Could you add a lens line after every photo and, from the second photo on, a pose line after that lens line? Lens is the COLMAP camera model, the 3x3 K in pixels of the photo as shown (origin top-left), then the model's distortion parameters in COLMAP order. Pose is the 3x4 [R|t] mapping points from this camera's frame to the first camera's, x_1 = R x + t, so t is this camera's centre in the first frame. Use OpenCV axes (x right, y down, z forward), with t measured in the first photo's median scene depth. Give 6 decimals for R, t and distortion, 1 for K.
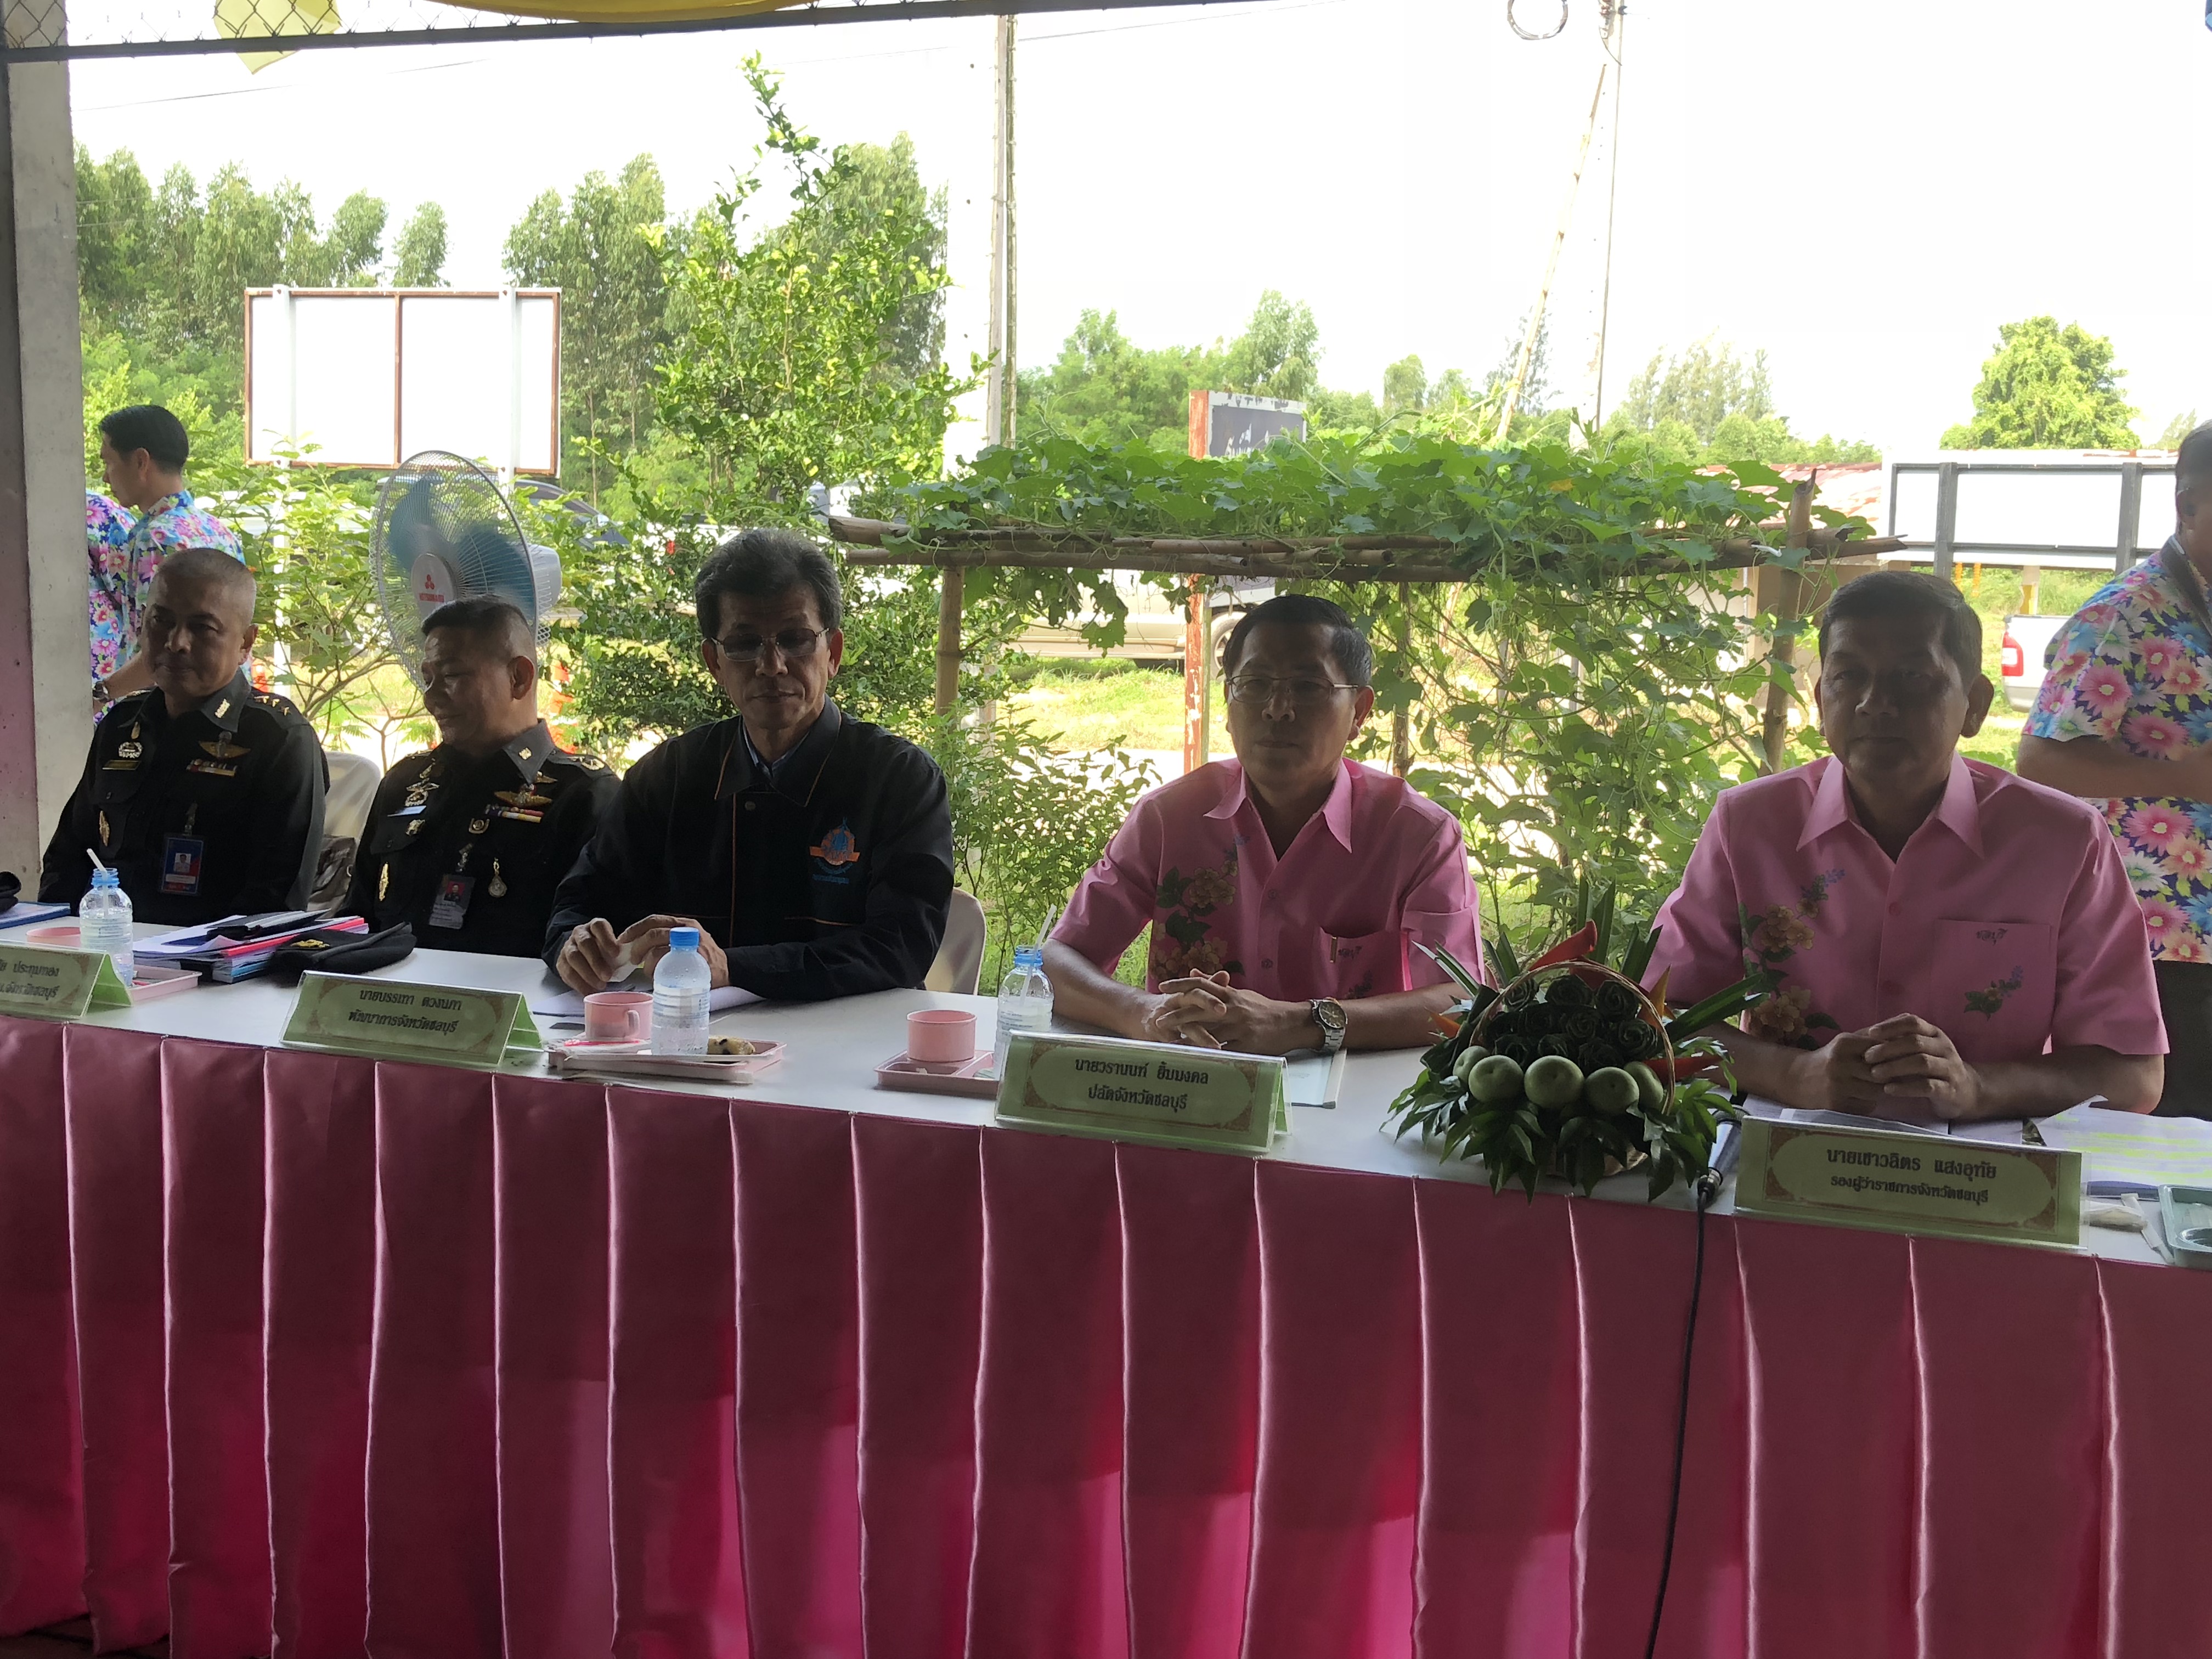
lens RADIAL K [[2553.2, 0, 1106.0], [0, 2553.2, 829.5], [0, 0, 1]] dist [0.073345, -0.048453]
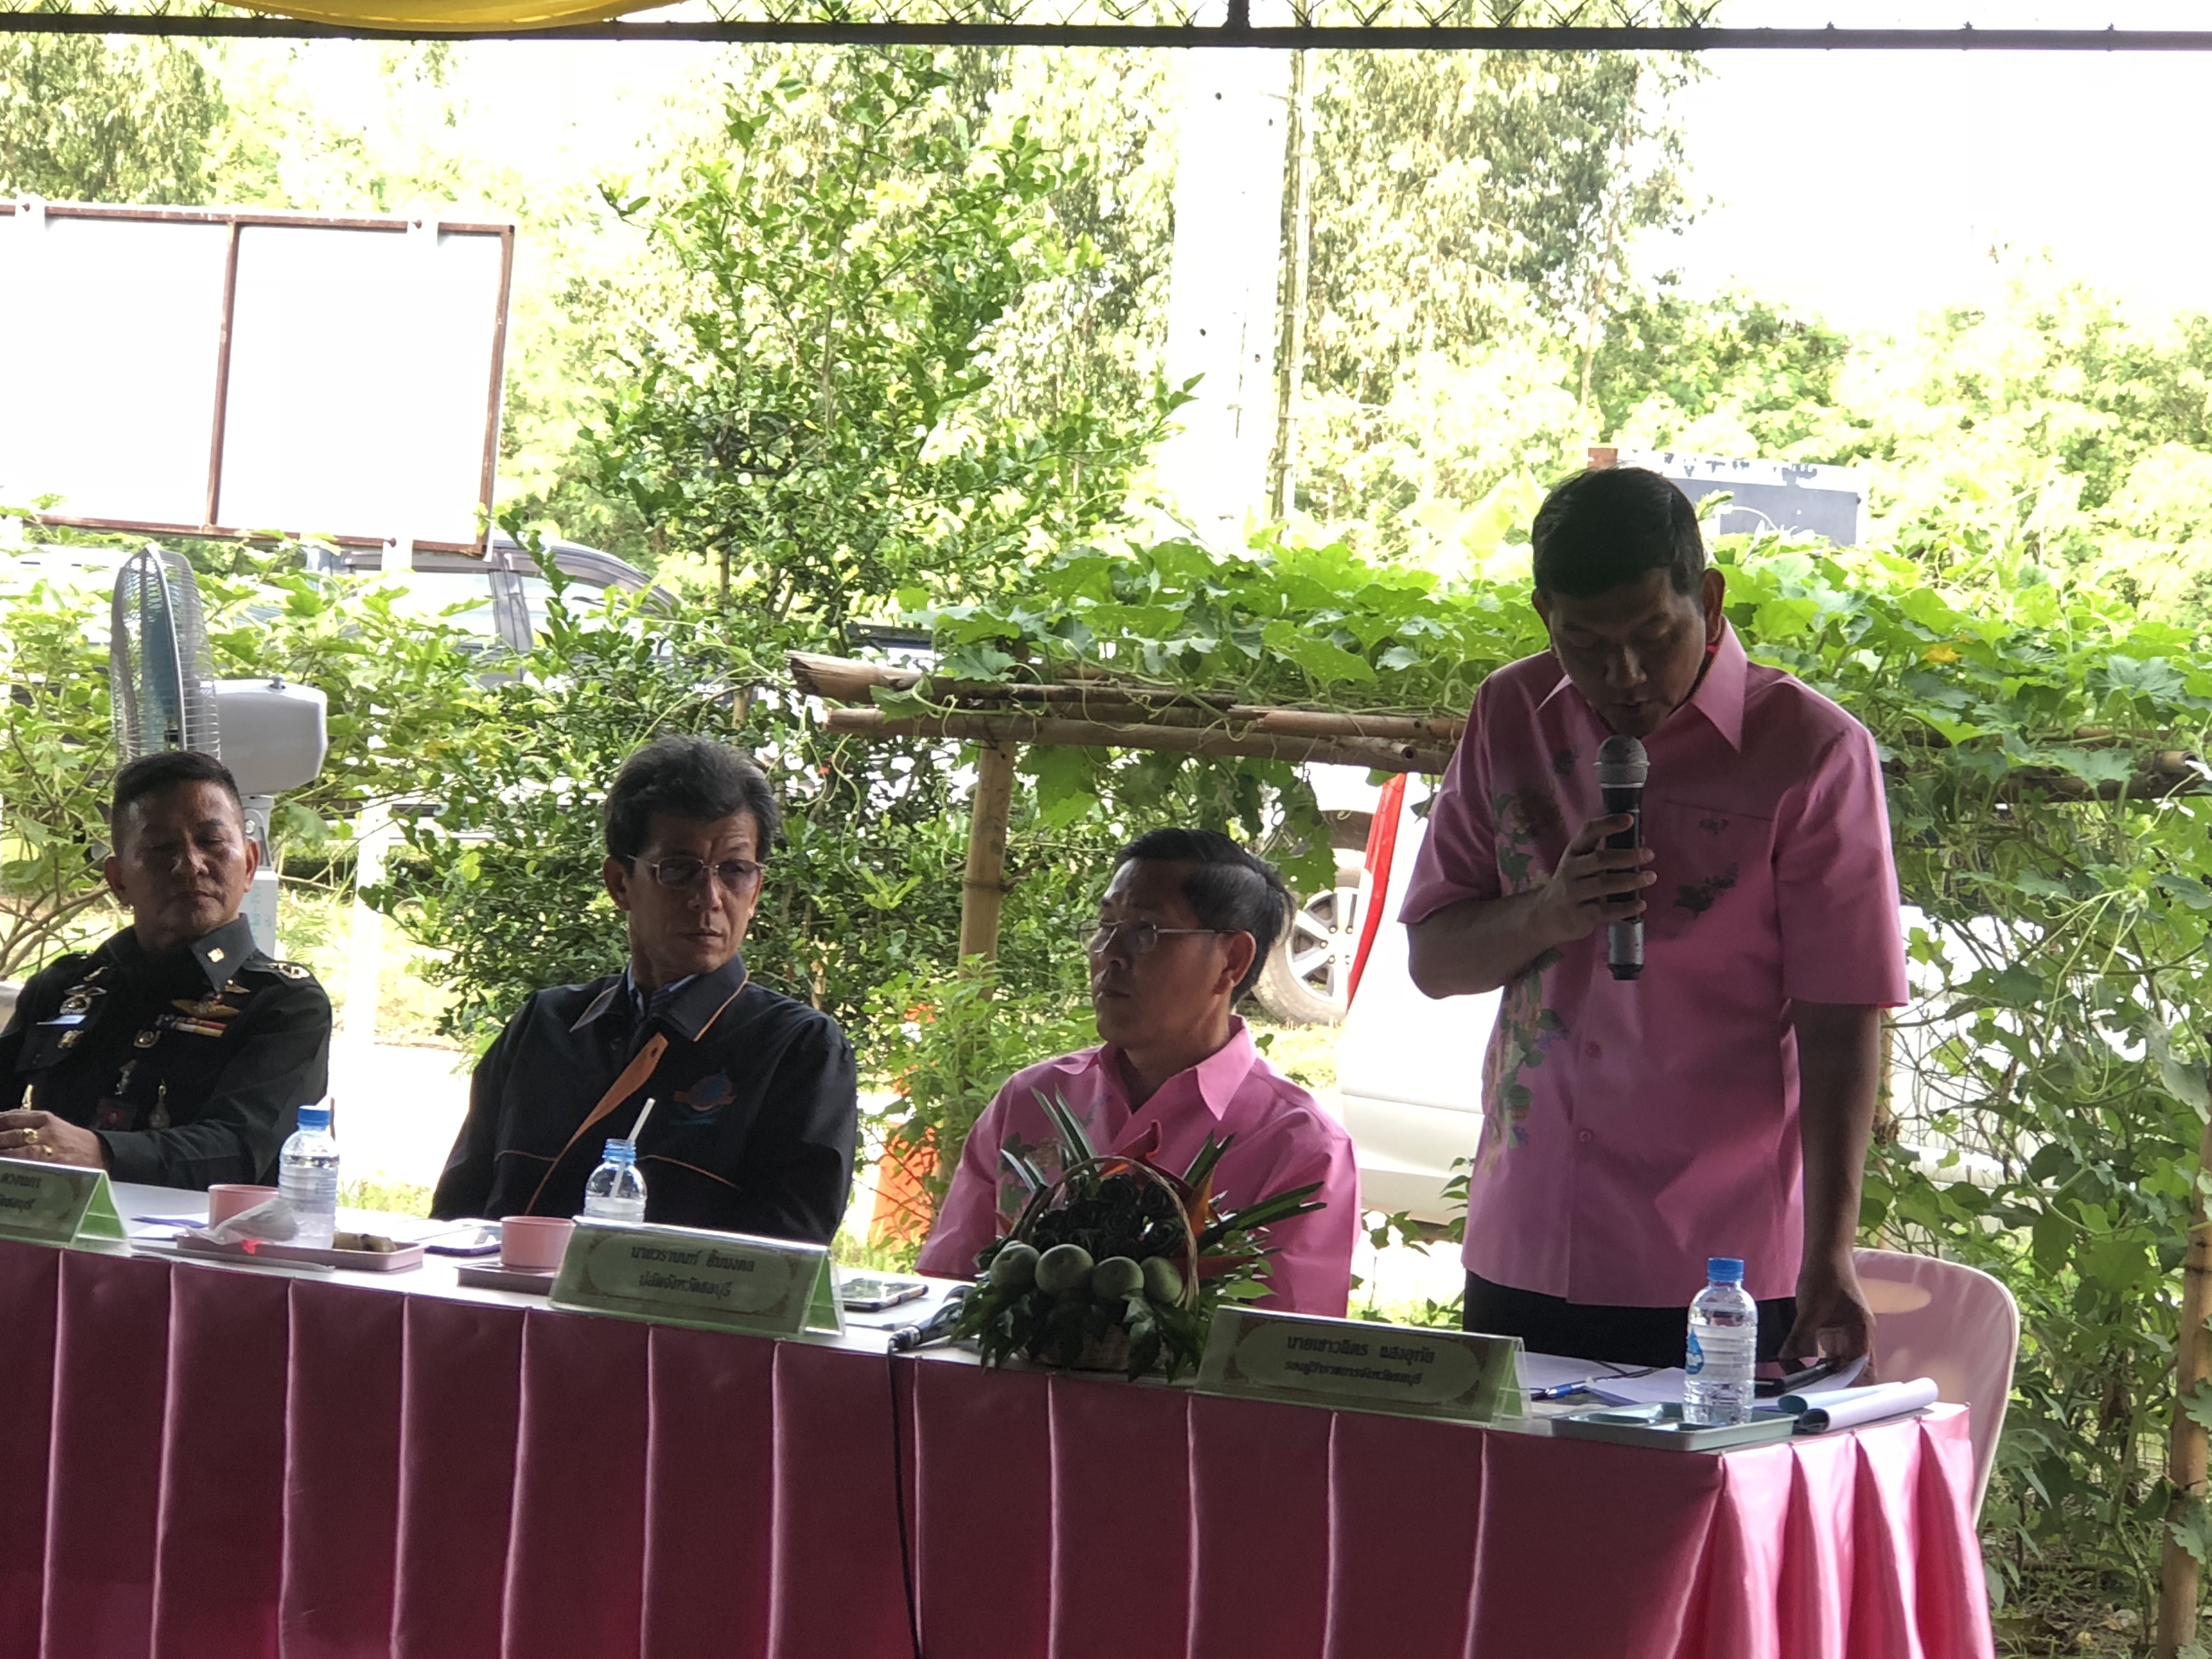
lens RADIAL K [[5978.0, 0, 1106.0], [0, 5978.0, 829.5], [0, 0, 1]] dist [-0.460709, 8.460987]
pose [[0.990457, 0.040408, -0.131768, 0.167409], [-0.052002, 0.994957, -0.085764, 0.042954], [0.127638, 0.091797, 0.987563, -0.445366]]
